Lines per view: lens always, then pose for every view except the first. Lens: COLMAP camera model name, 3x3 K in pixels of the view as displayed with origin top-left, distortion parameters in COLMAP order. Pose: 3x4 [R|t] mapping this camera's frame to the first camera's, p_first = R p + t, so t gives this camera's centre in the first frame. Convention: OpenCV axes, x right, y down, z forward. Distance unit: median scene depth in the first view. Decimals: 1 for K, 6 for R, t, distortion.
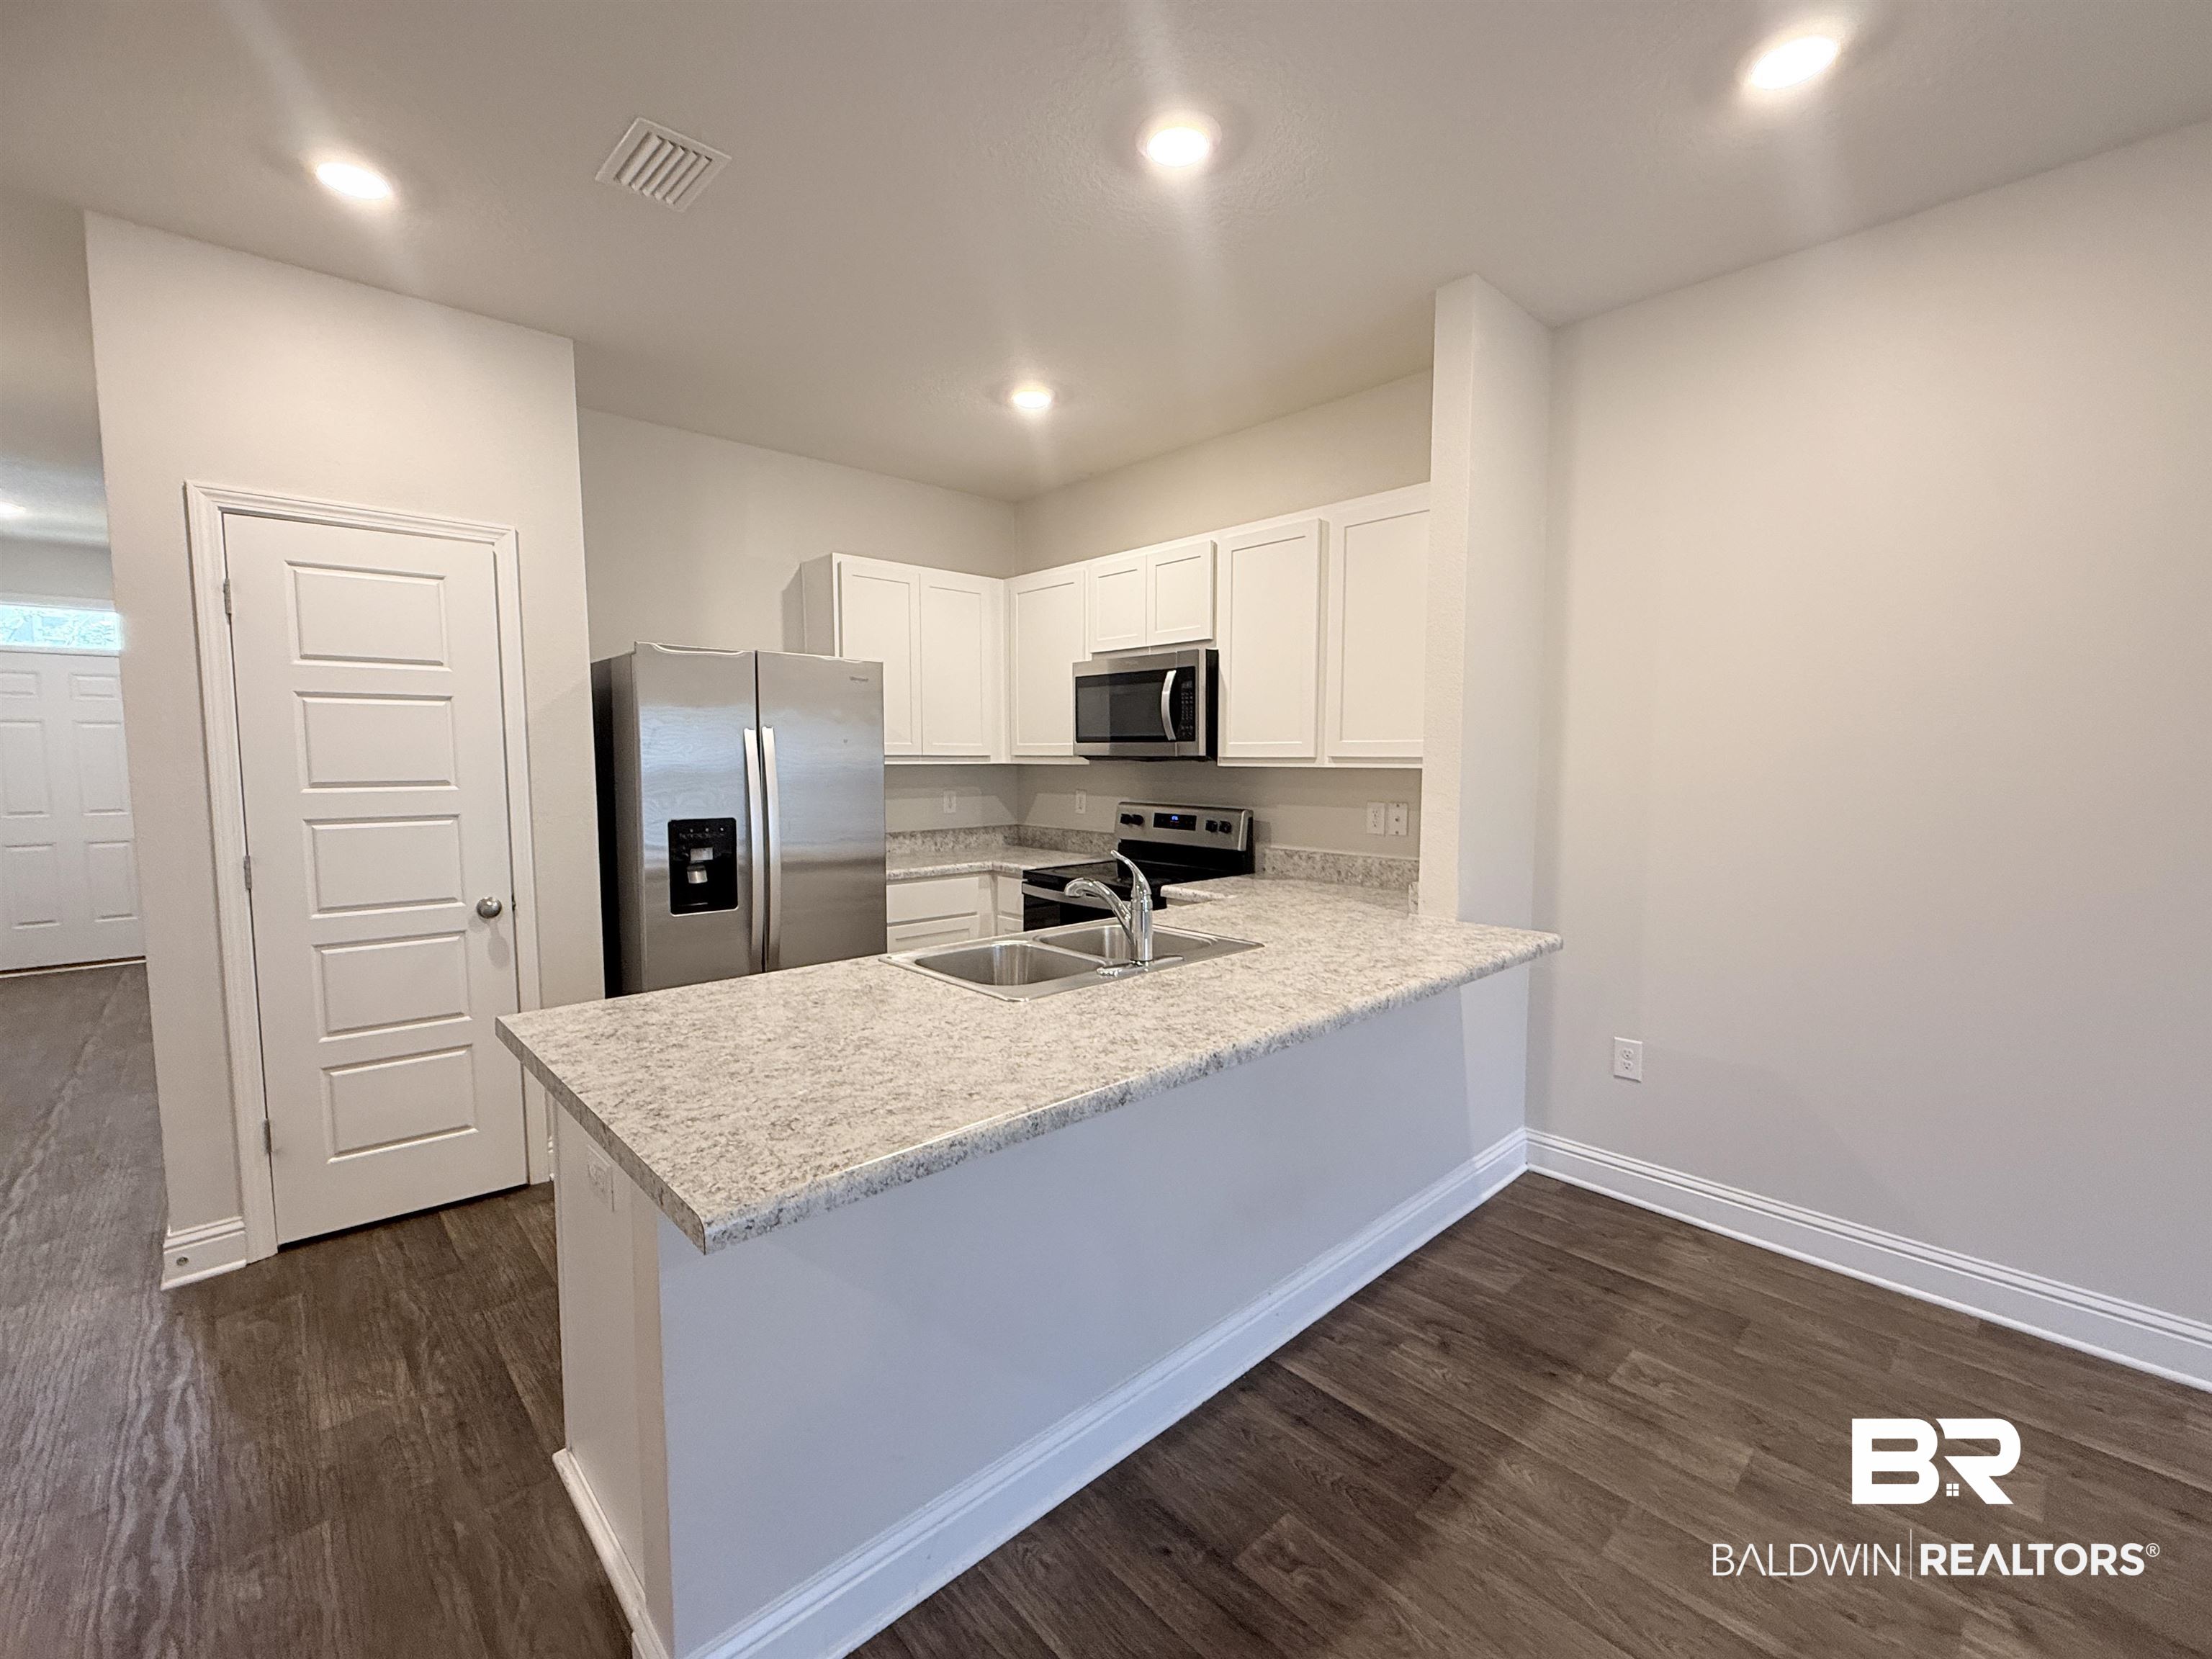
lens RADIAL K [[941.4, 0, 1107.8], [0, 941.4, 826.1], [0, 0, 1]] dist [-0.000427, 0.000214]
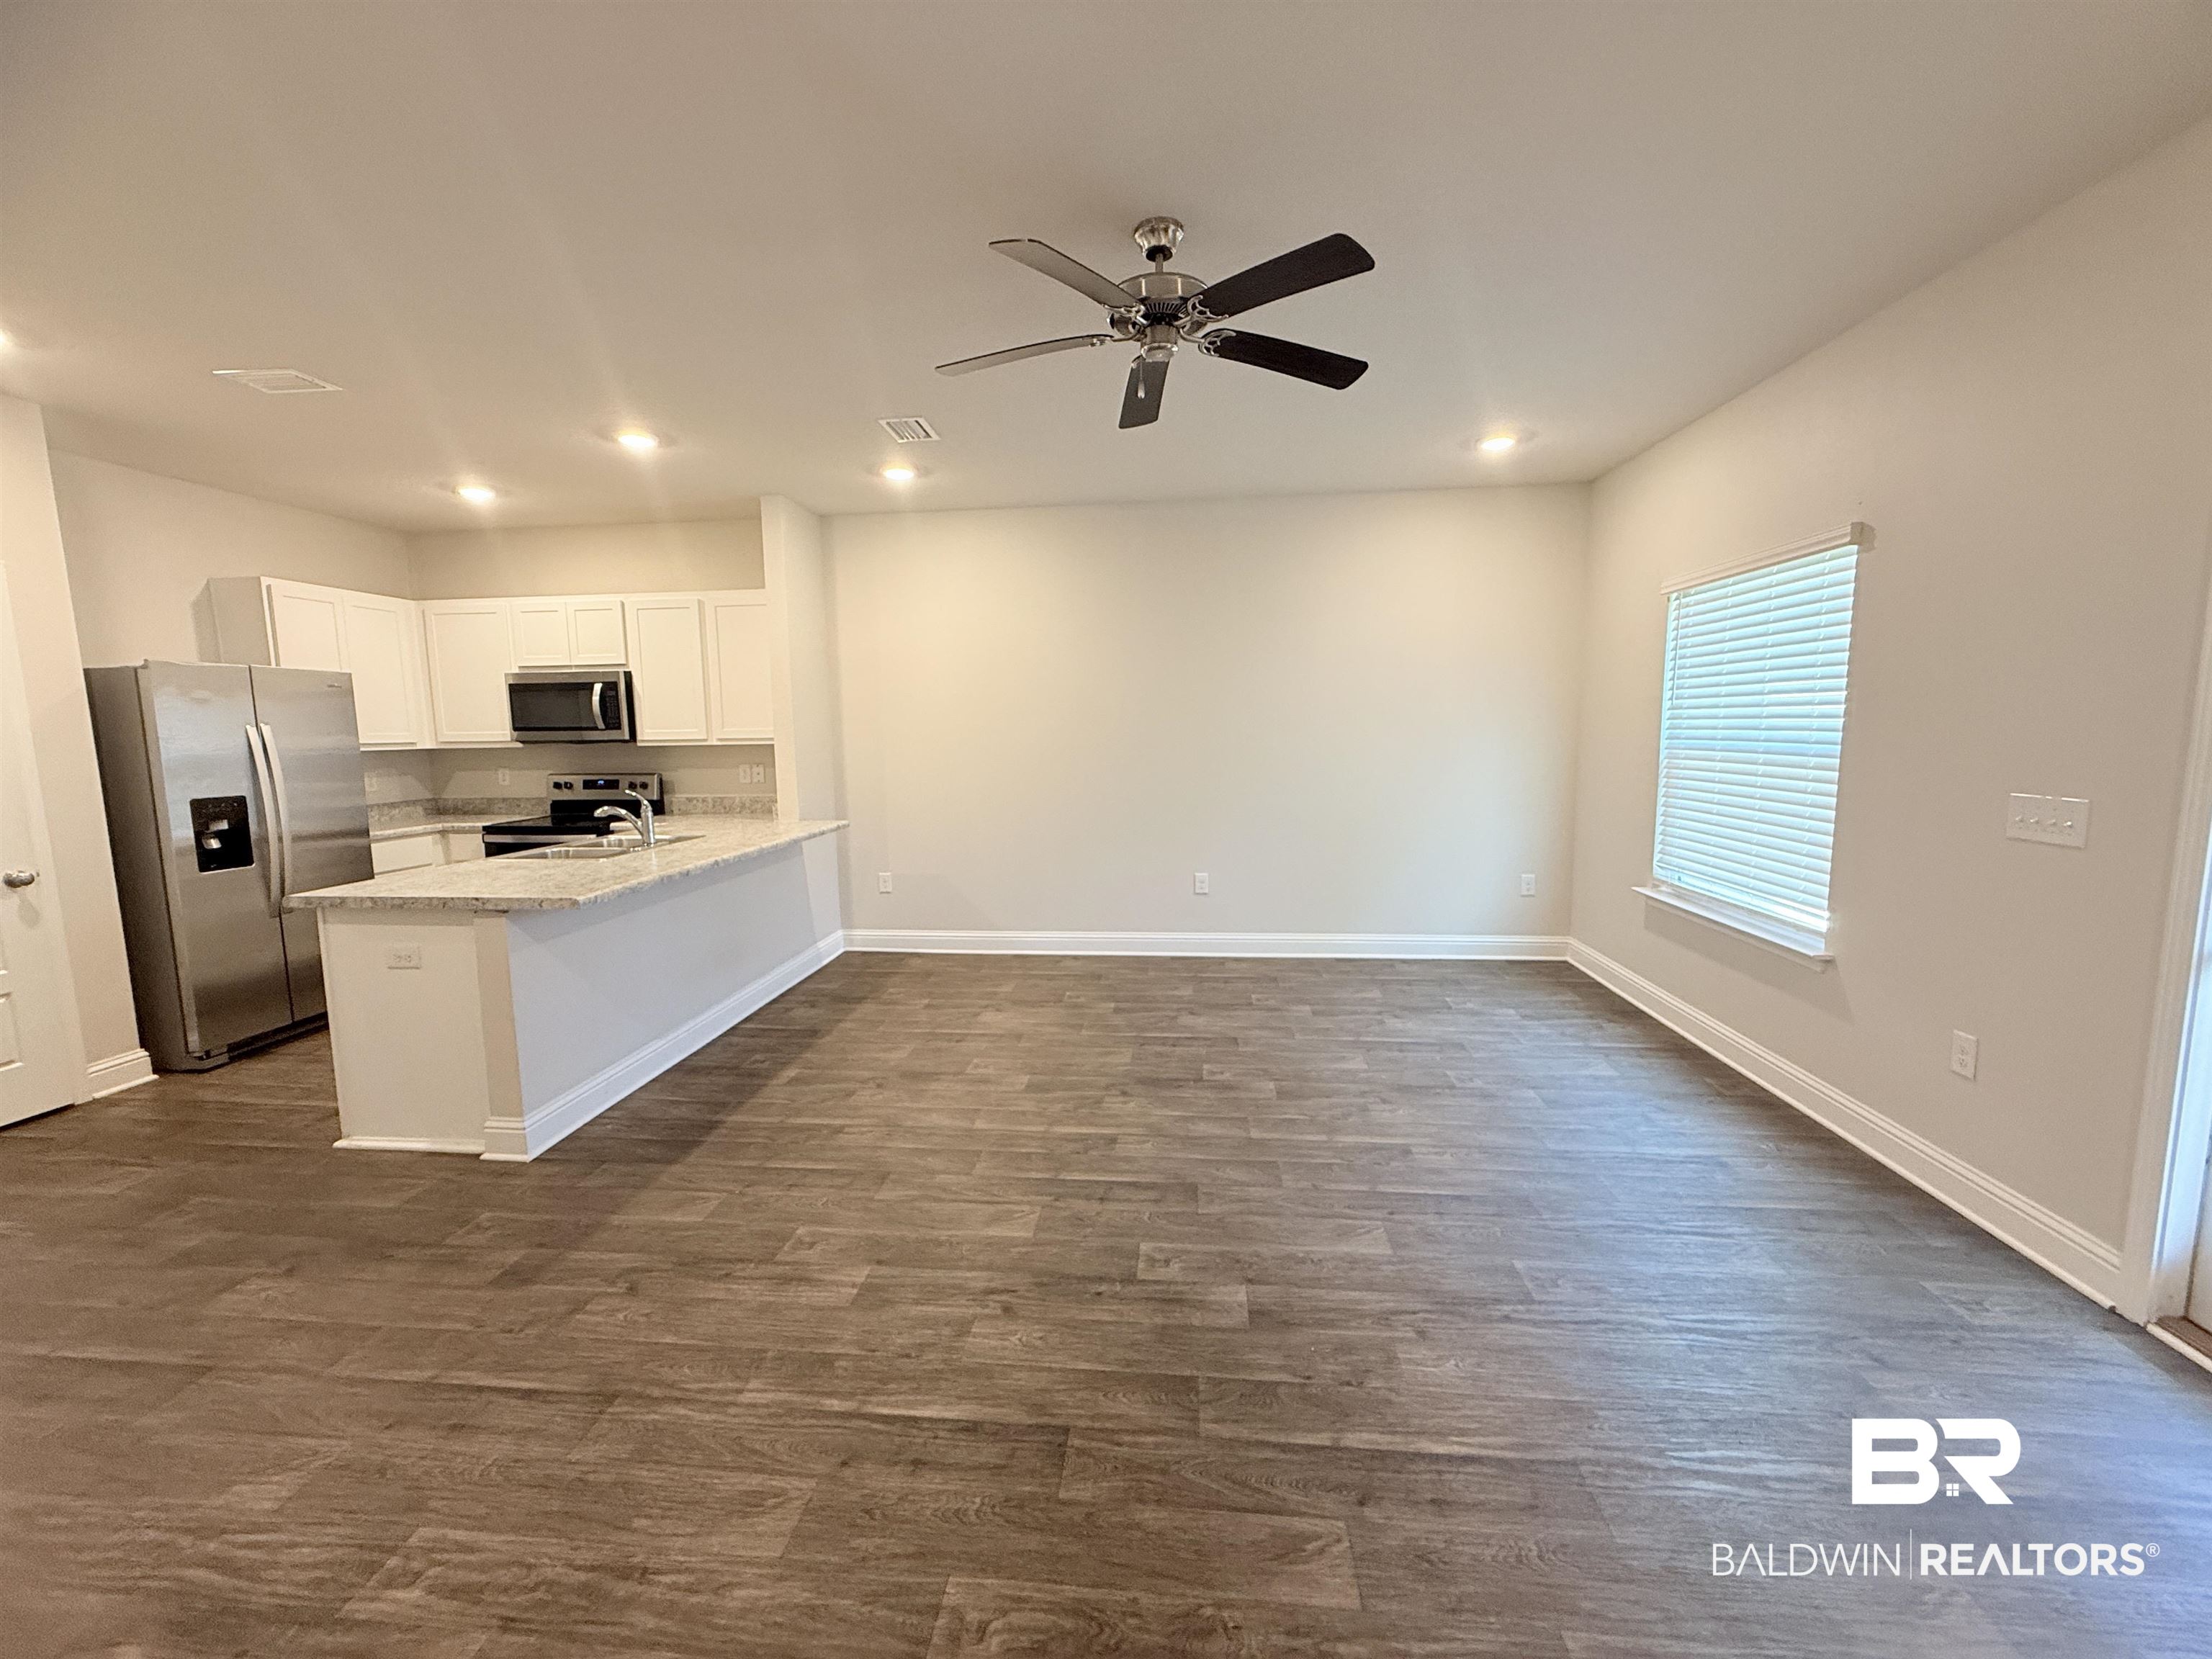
lens RADIAL K [[885.1, 0, 1095.5], [0, 885.1, 827.8], [0, 0, 1]] dist [0.001772, 0.000216]
pose [[0.758022, -0.086922, 0.646411, -0.270490], [0.064445, 0.996212, 0.058387, 0.035259], [-0.649037, -0.002601, 0.760752, -0.612904]]
